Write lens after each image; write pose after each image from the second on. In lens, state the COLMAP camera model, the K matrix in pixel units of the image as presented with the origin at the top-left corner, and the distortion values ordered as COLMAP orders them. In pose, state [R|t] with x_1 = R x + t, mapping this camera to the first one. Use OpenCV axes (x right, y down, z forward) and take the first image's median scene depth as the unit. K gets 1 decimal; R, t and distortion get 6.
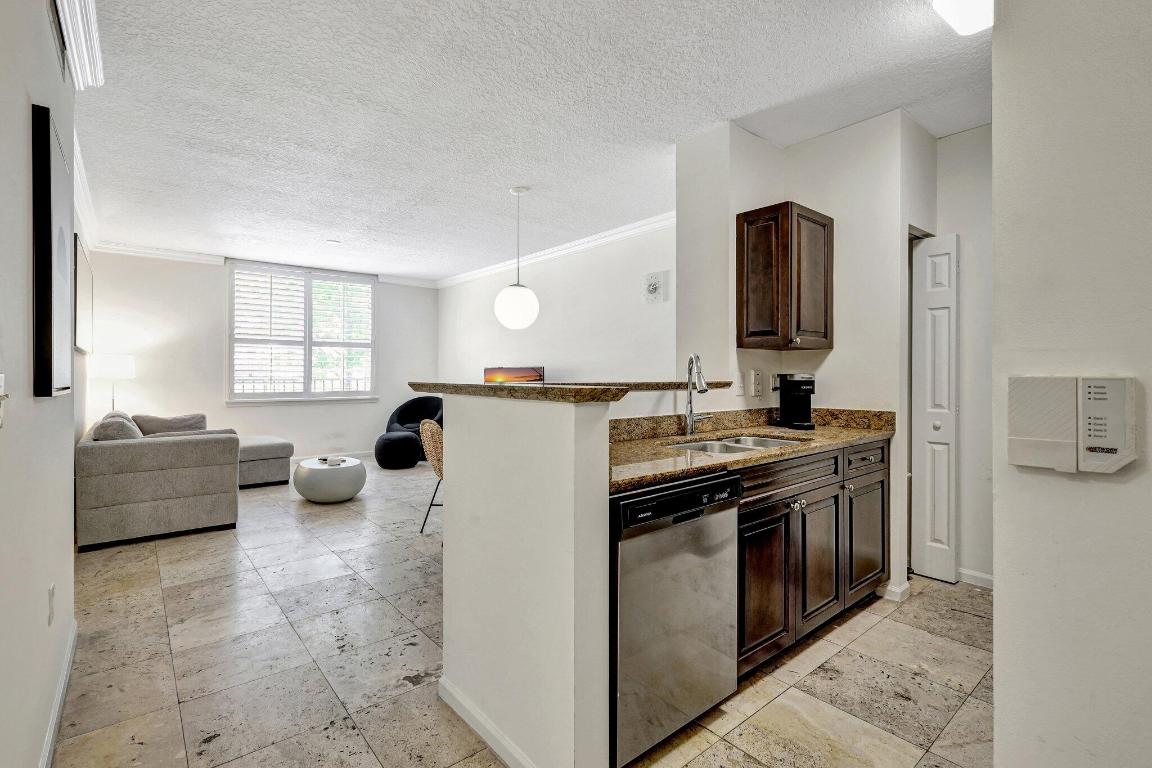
lens RADIAL K [[536.0, 0, 577.2], [0, 536.0, 372.3], [0, 0, 1]] dist [-0.000780, 0.000274]
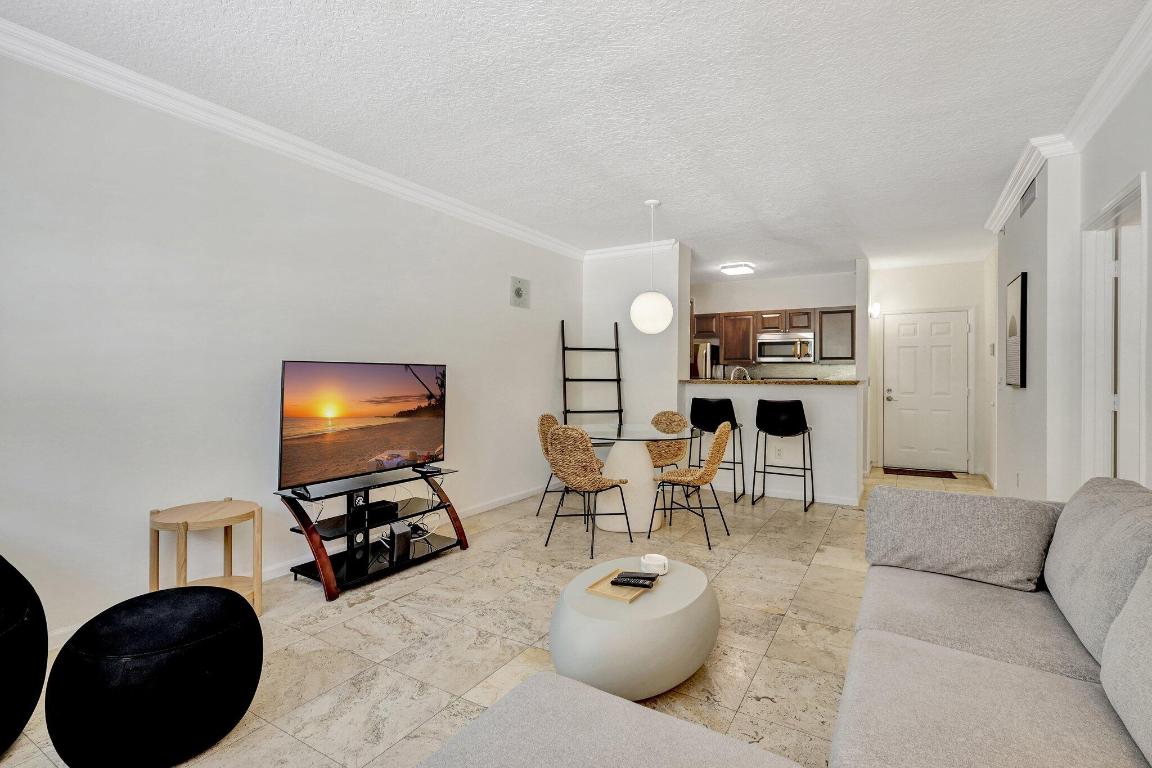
lens RADIAL K [[543.6, 0, 578.3], [0, 543.6, 376.7], [0, 0, 1]] dist [-0.002391, 0.000274]
pose [[-0.330399, -0.006760, 0.943817, -1.168979], [-0.007473, 0.999962, 0.004546, 0.000663], [-0.943812, -0.005551, -0.330436, 1.626994]]
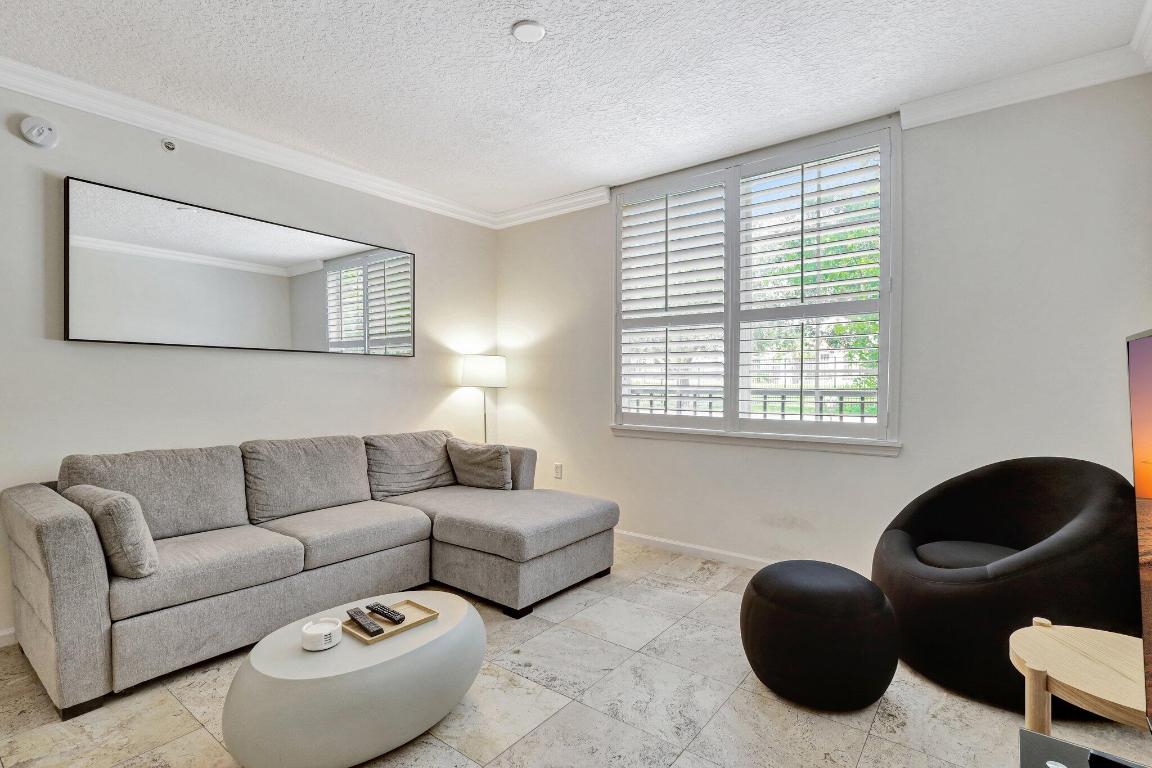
lens RADIAL K [[554.3, 0, 576.0], [0, 554.3, 384.0], [0, 0, 1]] dist [0.023250, 0.000114]
pose [[0.215563, 0.003143, -0.976485, -0.094521], [0.000203, 0.999995, 0.003263, 0.008046], [0.976490, -0.000902, 0.215561, 1.443963]]
